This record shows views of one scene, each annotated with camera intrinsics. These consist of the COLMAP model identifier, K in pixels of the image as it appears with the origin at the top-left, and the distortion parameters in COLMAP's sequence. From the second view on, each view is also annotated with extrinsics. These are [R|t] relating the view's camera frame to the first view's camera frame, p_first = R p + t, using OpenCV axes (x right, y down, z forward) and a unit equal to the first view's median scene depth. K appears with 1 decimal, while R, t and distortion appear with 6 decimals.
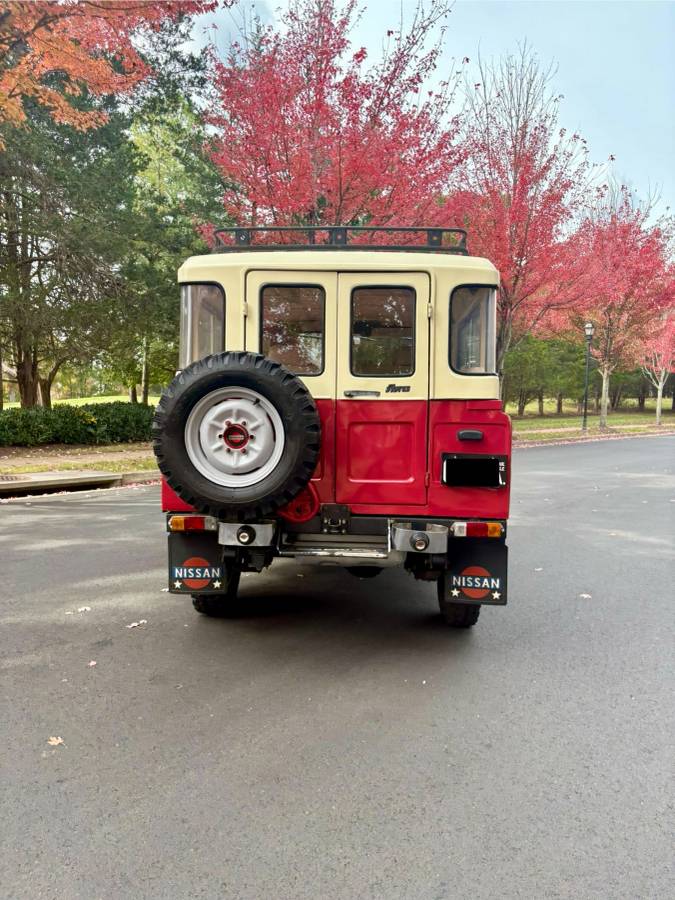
lens RADIAL K [[687.7, 0, 337.5], [0, 687.7, 450.0], [0, 0, 1]] dist [0.029582, -0.000794]
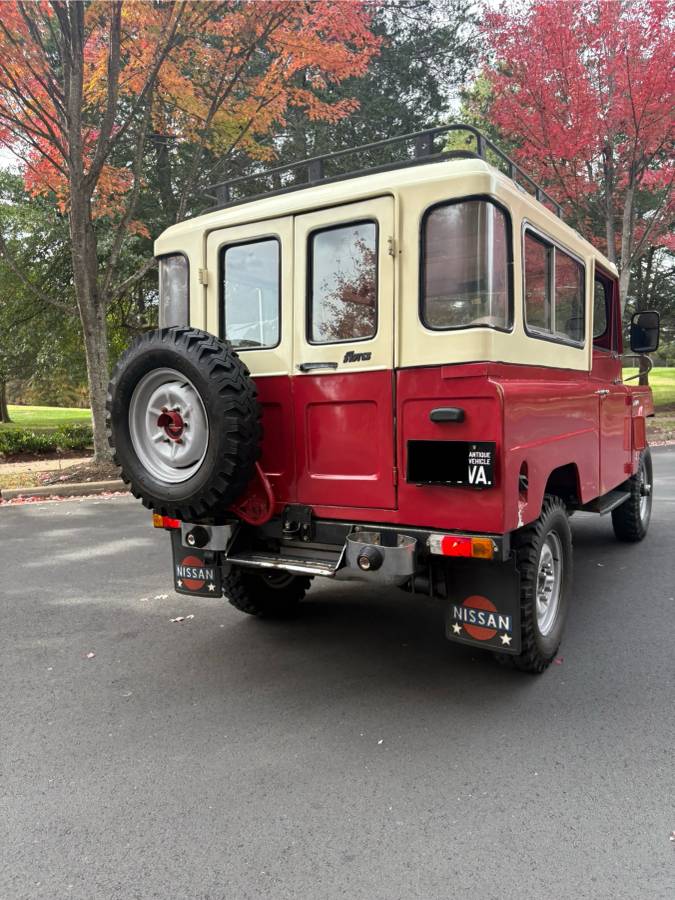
lens RADIAL K [[679.4, 0, 343.5], [0, 679.4, 467.7], [0, 0, 1]] dist [0.035172, -0.000483]
pose [[0.870514, 0.005913, -0.492109, 0.443720], [0.018228, 0.998854, 0.044246, 0.000309], [0.491807, -0.047487, 0.869409, 0.327800]]
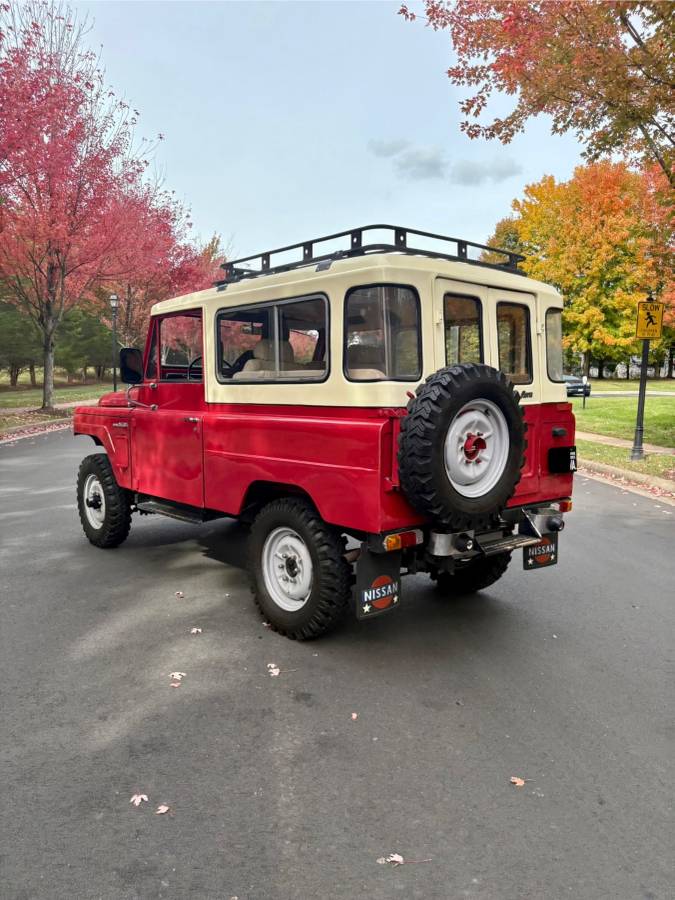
lens RADIAL K [[688.6, 0, 337.5], [0, 688.6, 450.0], [0, 0, 1]] dist [0.059277, -0.000448]
pose [[0.720335, -0.075947, 0.689456, -0.938396], [0.043551, 0.996979, 0.064320, -0.084529], [-0.692257, -0.016305, 0.721466, 0.379704]]
